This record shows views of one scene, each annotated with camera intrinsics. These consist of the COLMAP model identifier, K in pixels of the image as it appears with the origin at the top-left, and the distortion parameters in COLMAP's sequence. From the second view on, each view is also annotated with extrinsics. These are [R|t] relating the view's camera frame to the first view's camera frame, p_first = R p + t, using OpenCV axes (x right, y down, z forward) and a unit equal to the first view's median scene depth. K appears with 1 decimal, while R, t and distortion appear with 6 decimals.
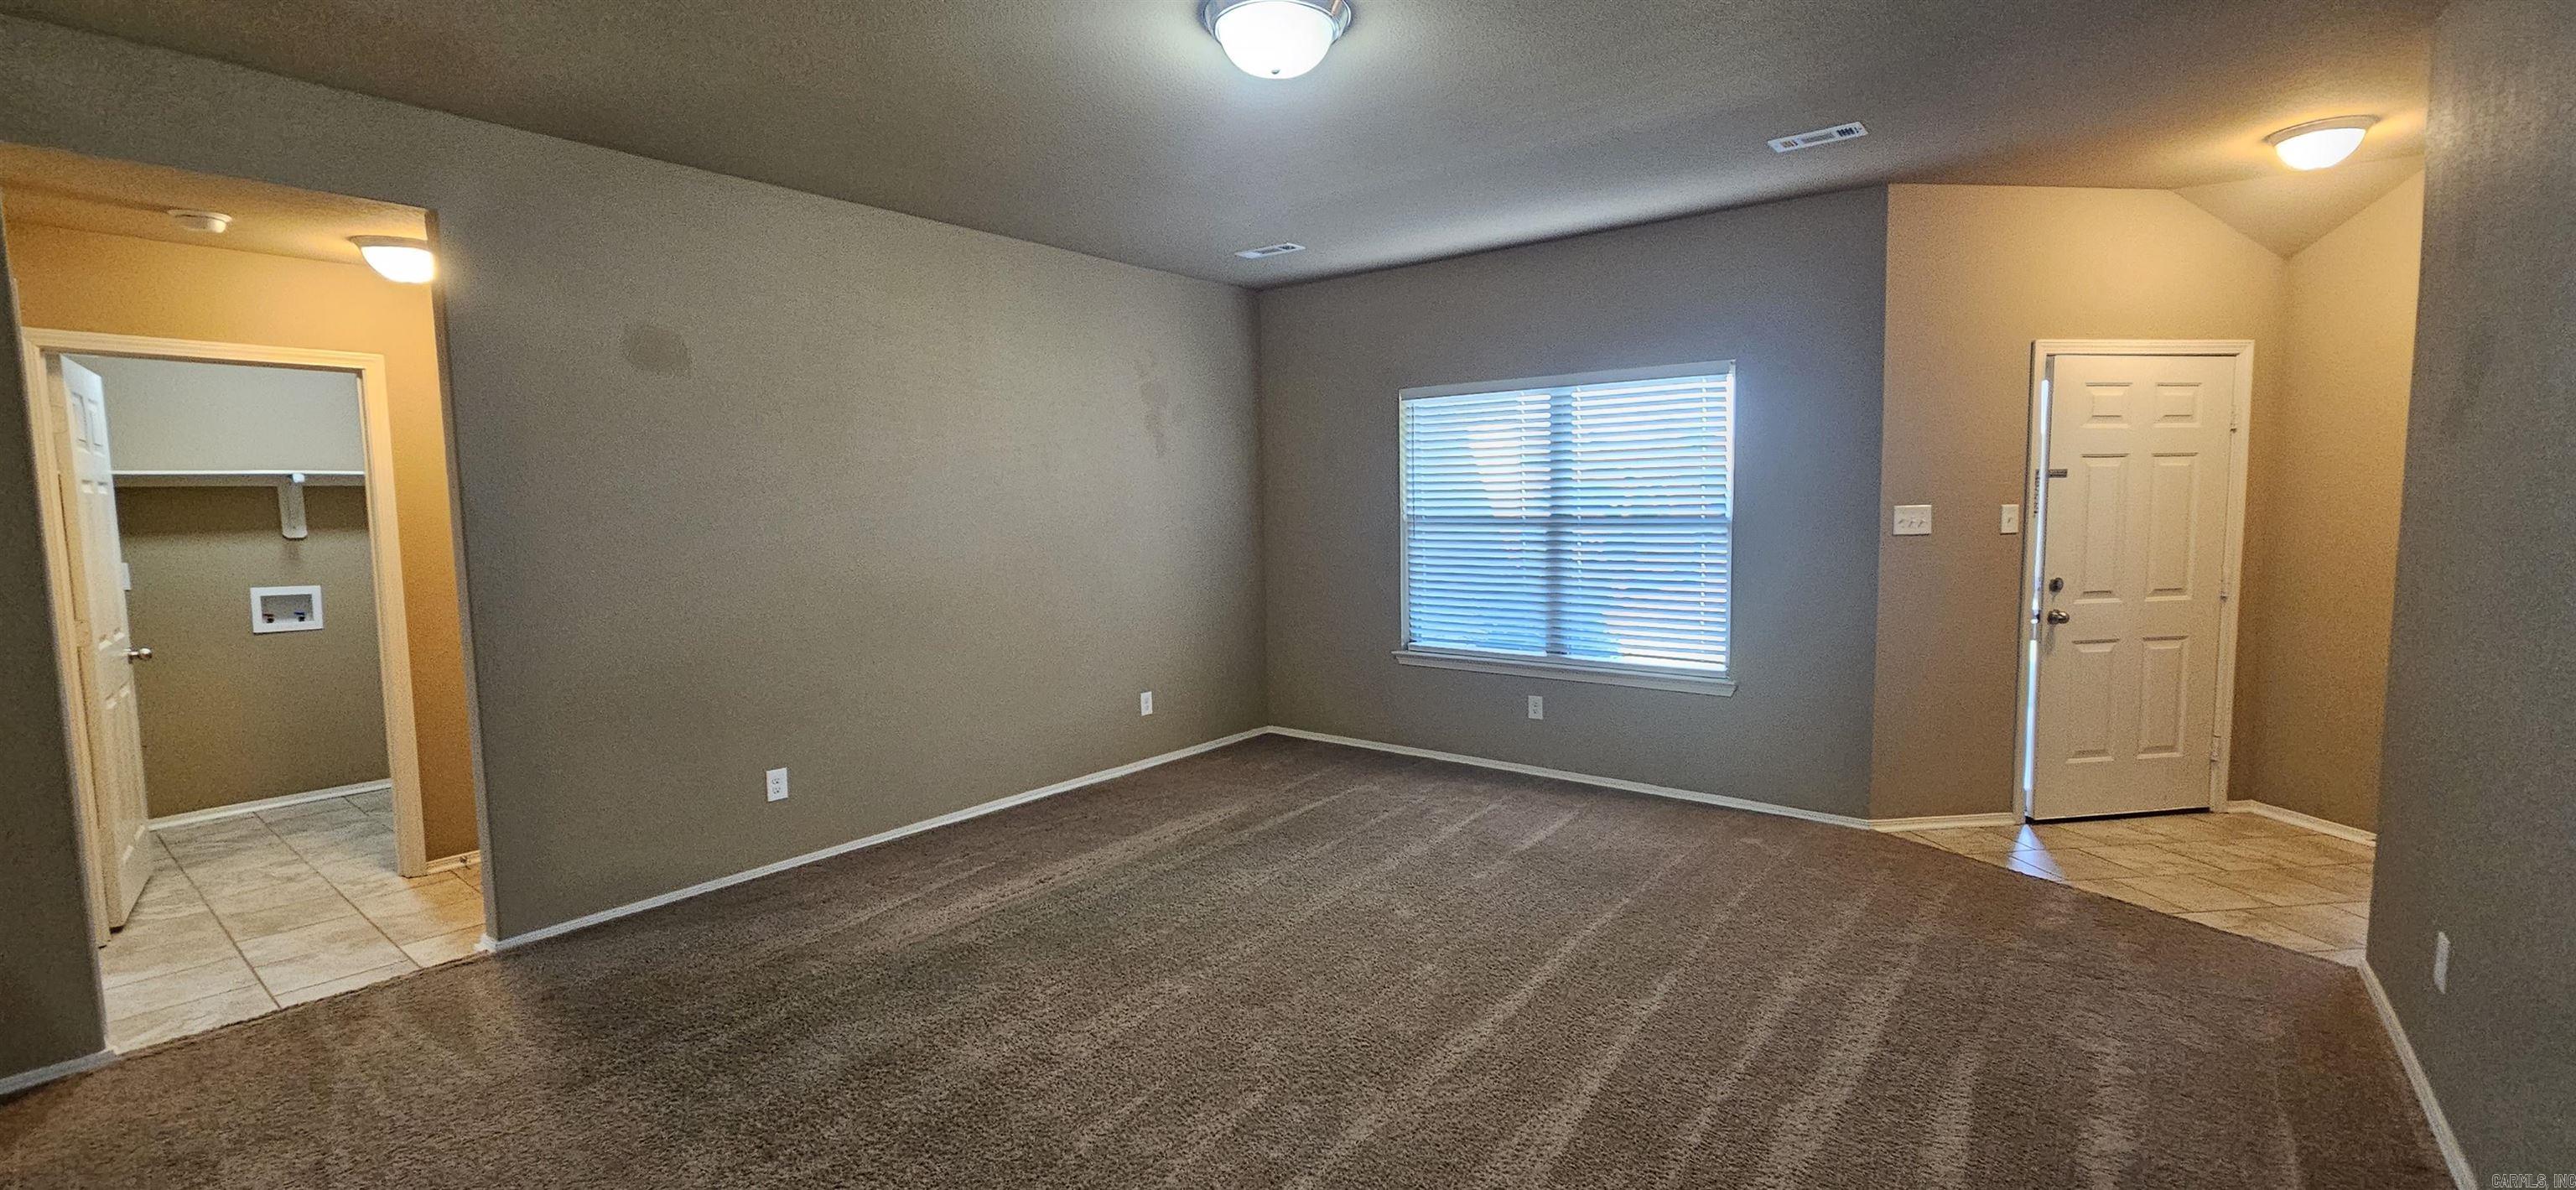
lens RADIAL K [[1058.0, 0, 1271.3], [0, 1058.0, 596.7], [0, 0, 1]] dist [0.002007, -0.000245]
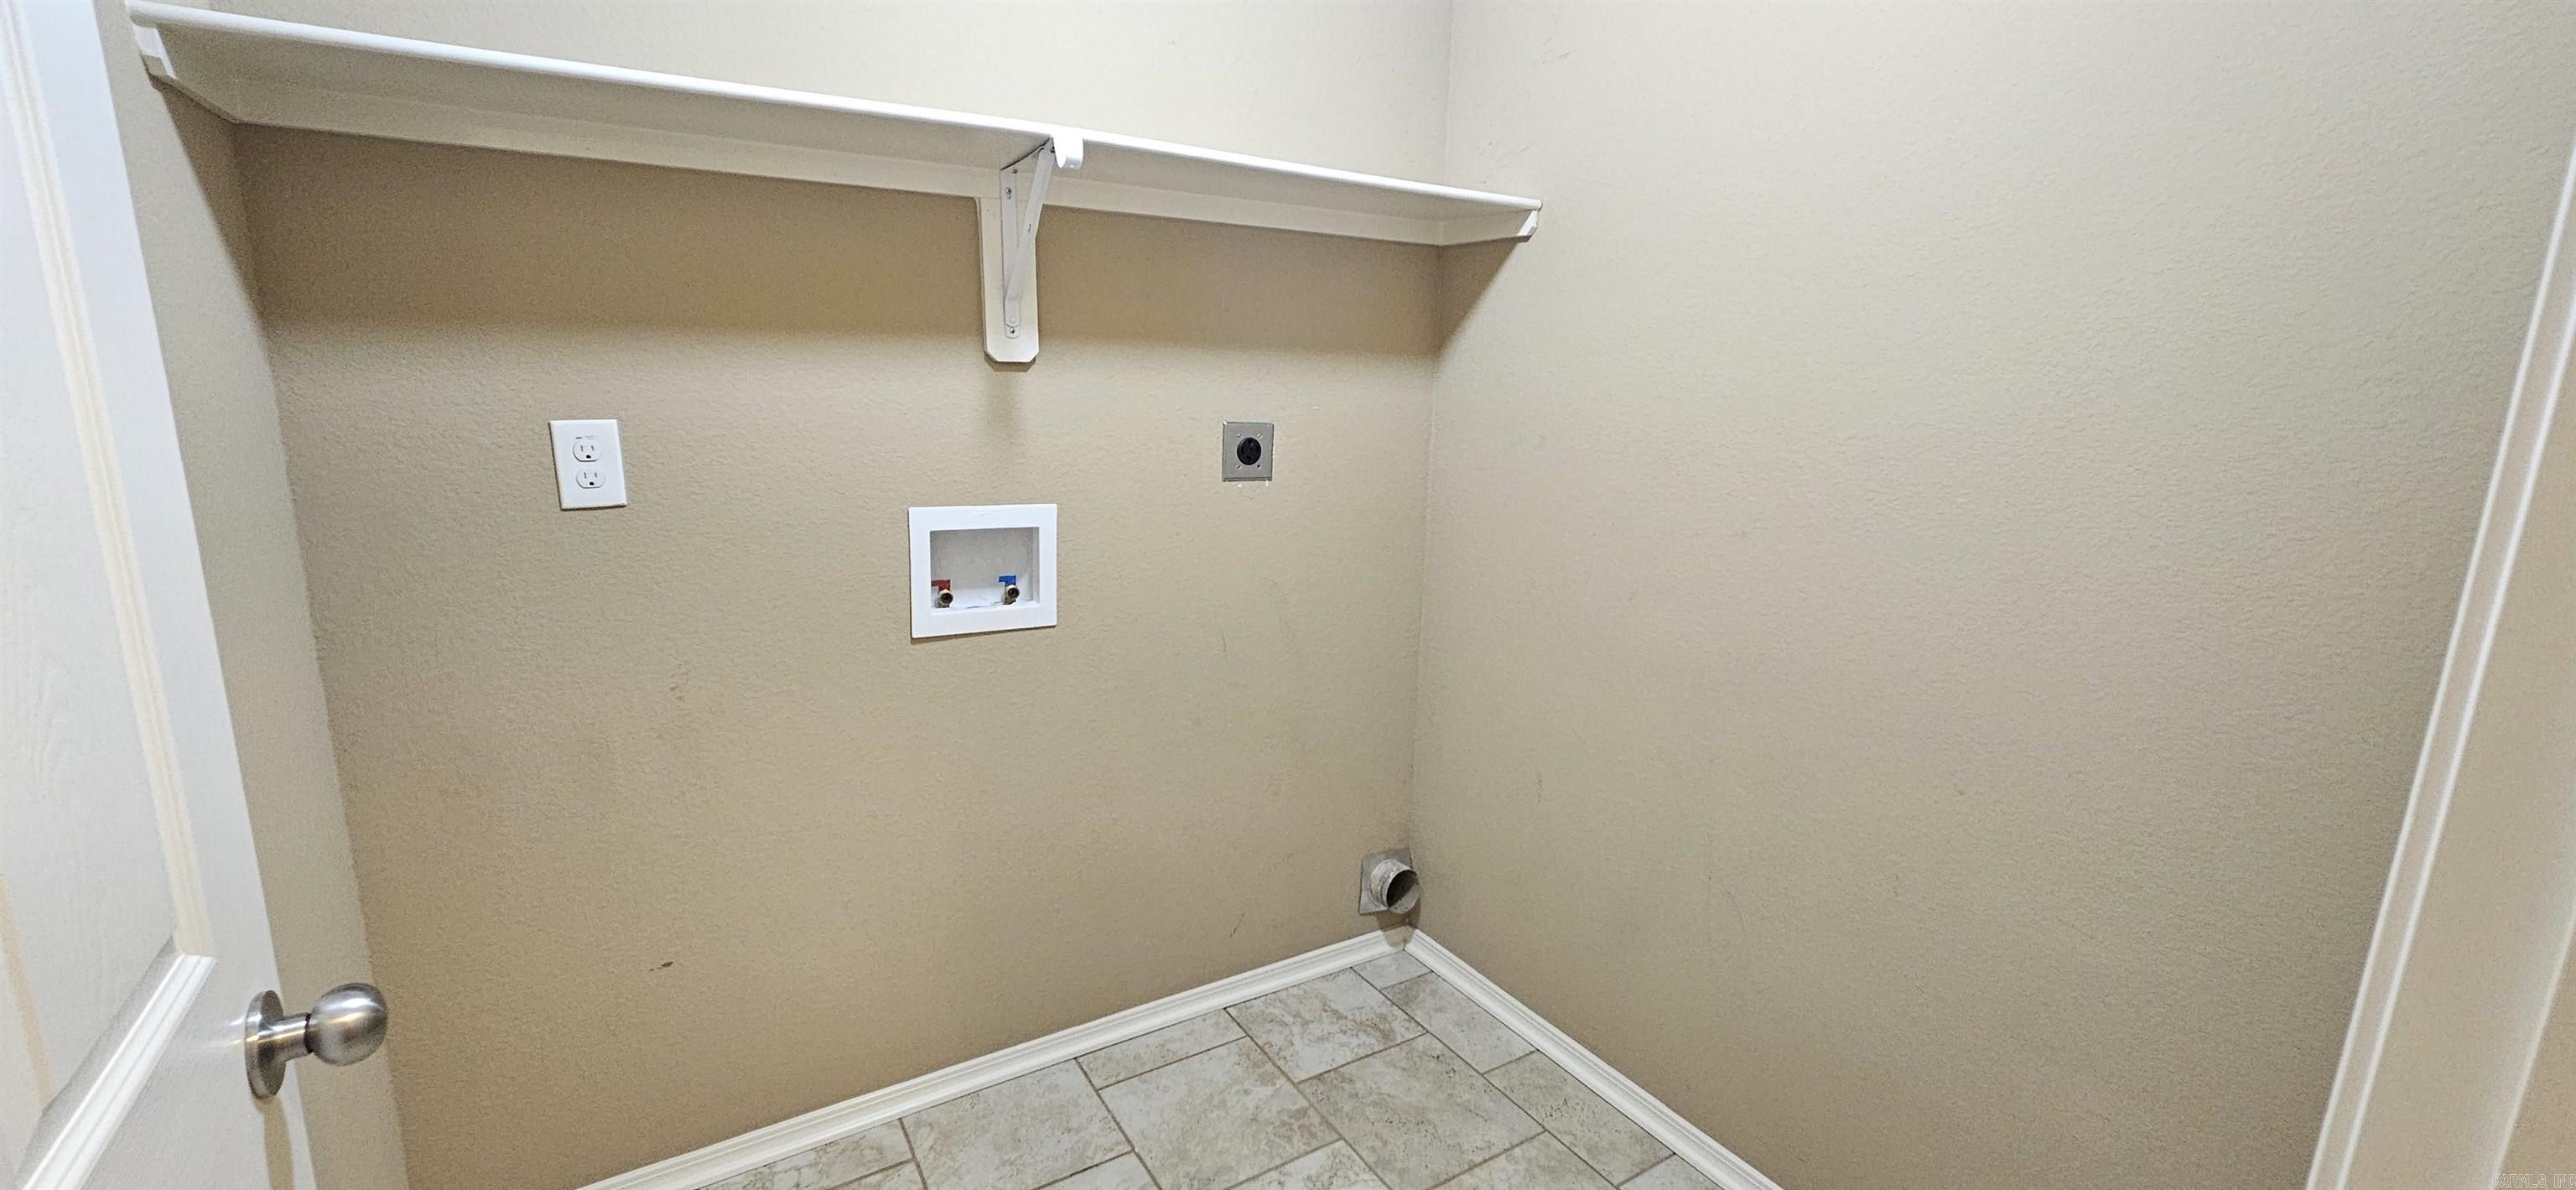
lens RADIAL K [[1058.0, 0, 1287.9], [0, 1058.0, 588.2], [0, 0, 1]] dist [0.002007, -0.000245]
pose [[0.944277, 0.113002, -0.309146, -0.724998], [-0.078240, 0.989360, 0.122659, -0.031944], [0.319717, -0.091636, 0.943071, 0.702341]]
